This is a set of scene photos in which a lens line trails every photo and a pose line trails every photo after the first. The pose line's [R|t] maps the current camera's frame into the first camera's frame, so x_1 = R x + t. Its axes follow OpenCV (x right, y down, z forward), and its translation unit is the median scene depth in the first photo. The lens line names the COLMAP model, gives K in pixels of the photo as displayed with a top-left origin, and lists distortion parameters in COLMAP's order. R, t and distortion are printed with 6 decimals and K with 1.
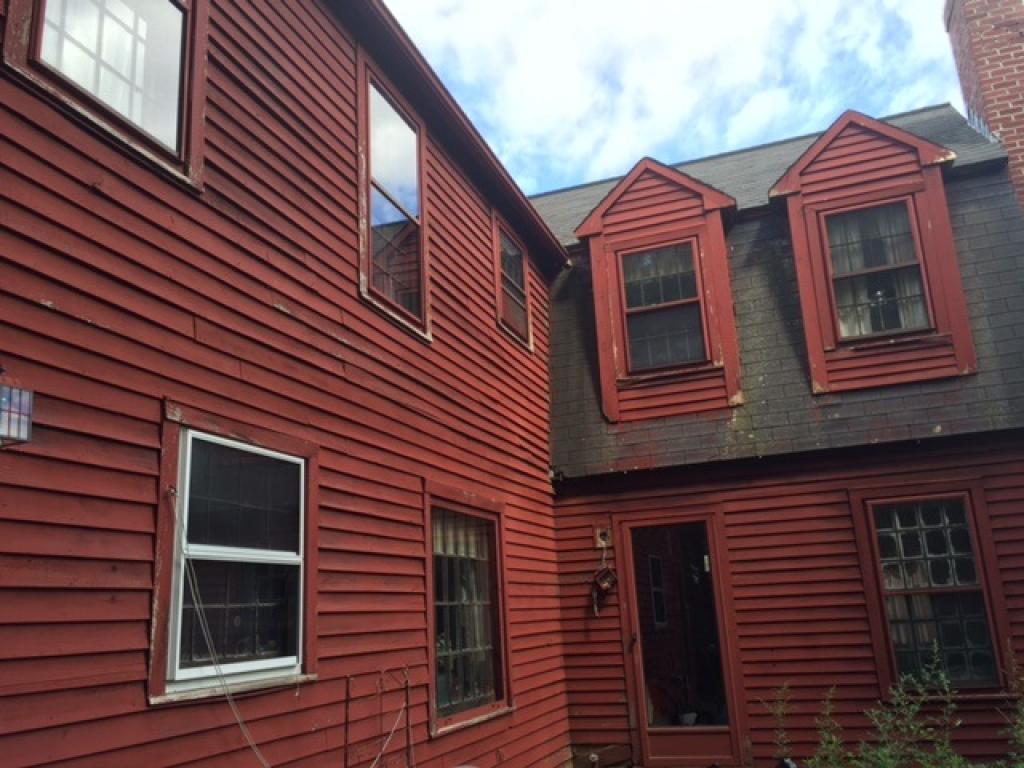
lens RADIAL K [[864.5, 0, 512.0], [0, 864.5, 384.0], [0, 0, 1]] dist [0.126515, -0.150524]
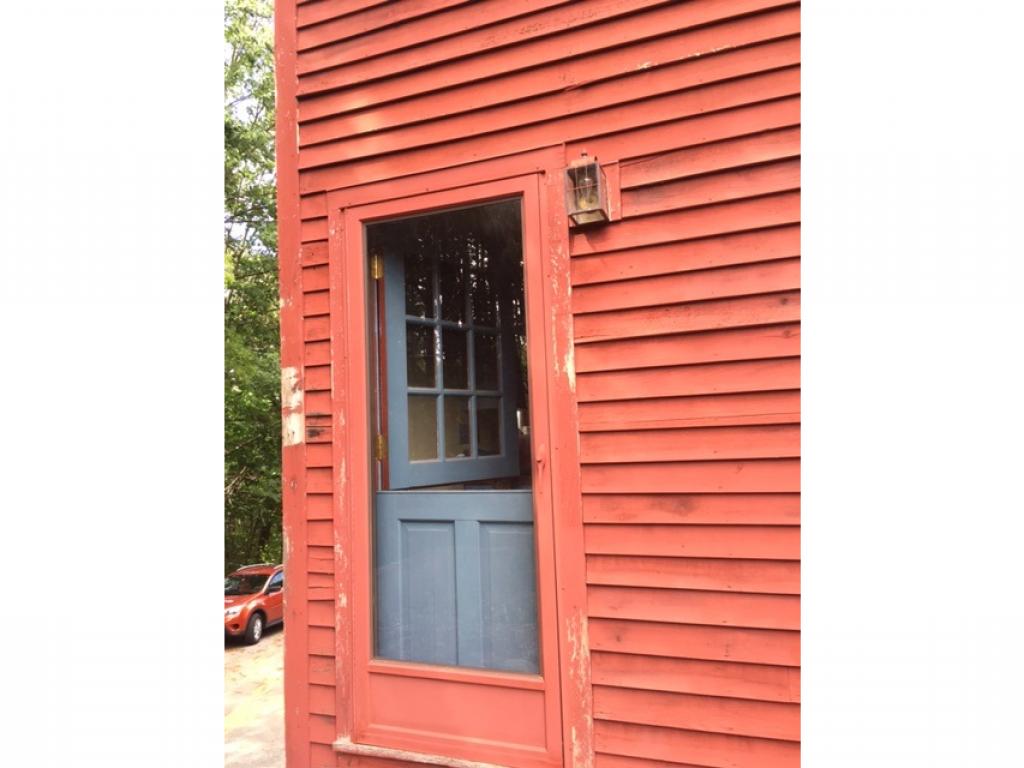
lens RADIAL K [[864.5, 0, 512.0], [0, 864.5, 384.0], [0, 0, 1]] dist [0.126515, -0.150524]
pose [[-0.110679, -0.022451, -0.993603, 0.427484], [0.300793, 0.952101, -0.055019, 0.234504], [0.947246, -0.304958, -0.098624, 0.738007]]
